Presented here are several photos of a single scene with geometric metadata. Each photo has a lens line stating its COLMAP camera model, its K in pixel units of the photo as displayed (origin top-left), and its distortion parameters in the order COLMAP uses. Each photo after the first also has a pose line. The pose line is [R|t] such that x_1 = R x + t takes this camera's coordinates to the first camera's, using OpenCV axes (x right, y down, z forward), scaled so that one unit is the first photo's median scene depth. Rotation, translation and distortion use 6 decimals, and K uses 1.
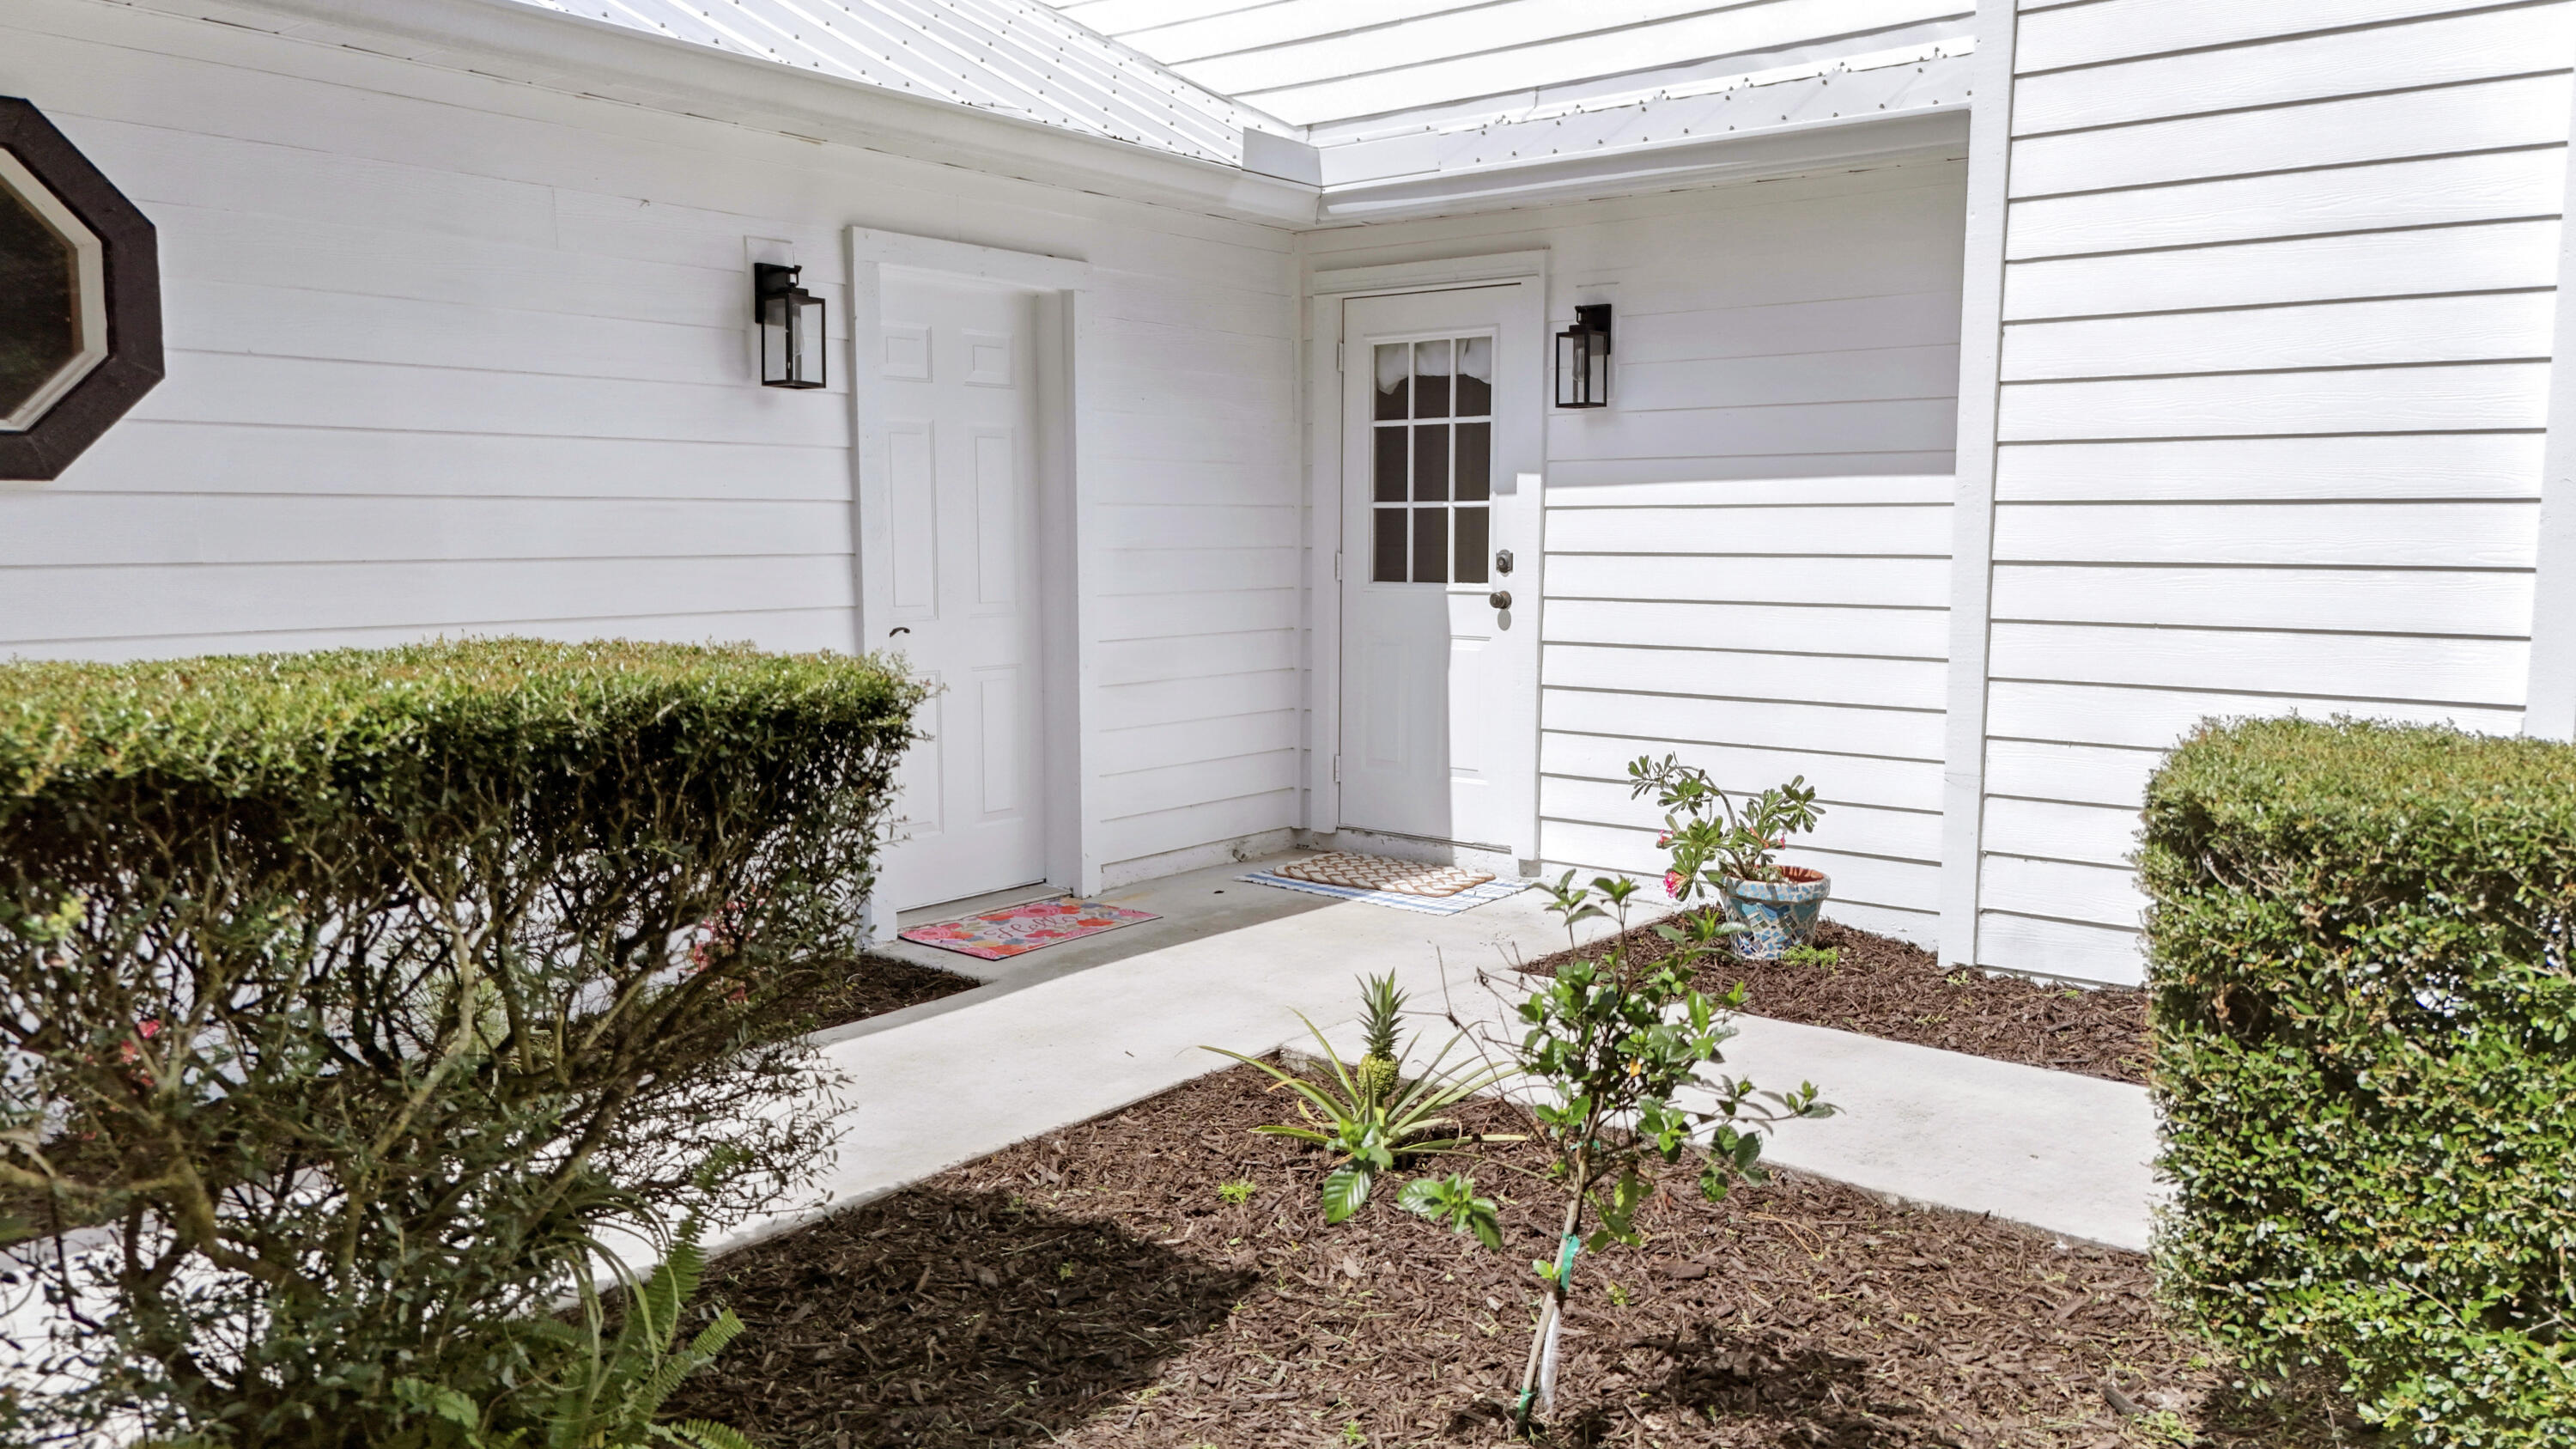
lens RADIAL K [[1875.7, 0, 1282.6], [0, 1875.7, 737.4], [0, 0, 1]] dist [0.041499, -0.019213]
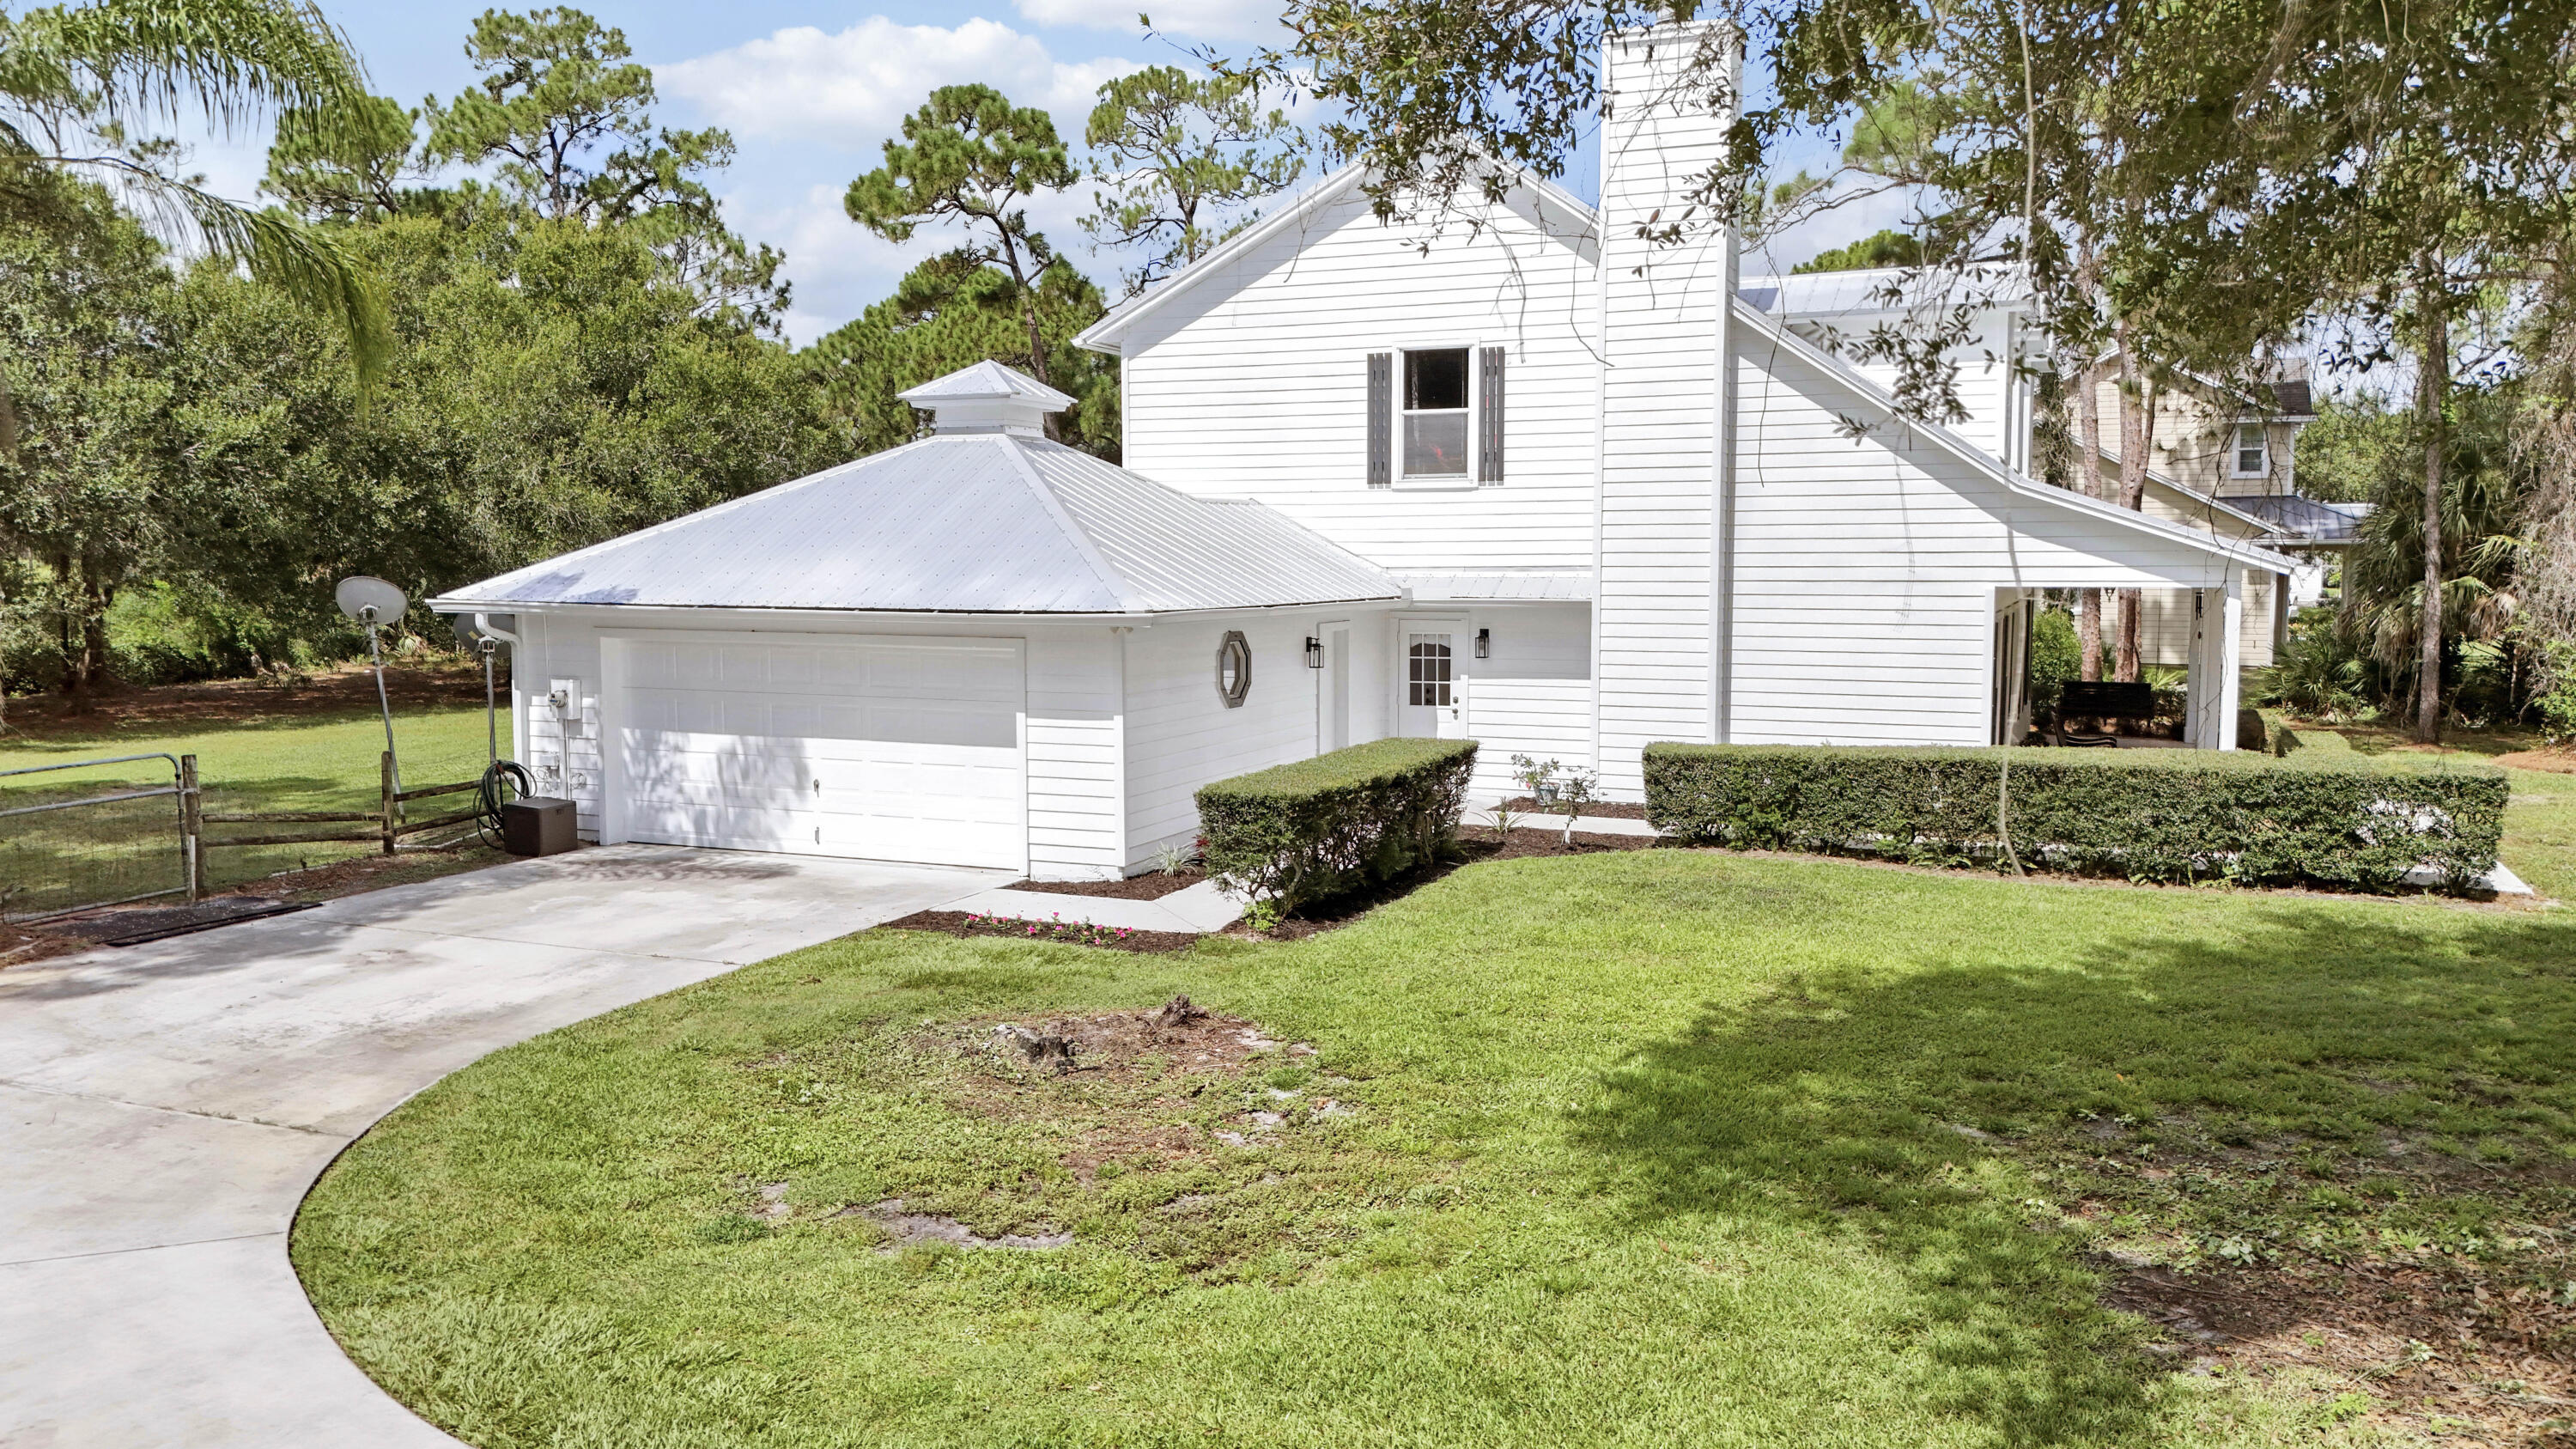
lens RADIAL K [[1875.7, 0, 1289.8], [0, 1875.7, 716.0], [0, 0, 1]] dist [0.041499, -0.019213]
pose [[0.960265, -0.031722, 0.277282, -1.110728], [0.039200, 0.999001, -0.021465, -0.003442], [-0.276324, 0.031482, 0.960549, -2.174444]]
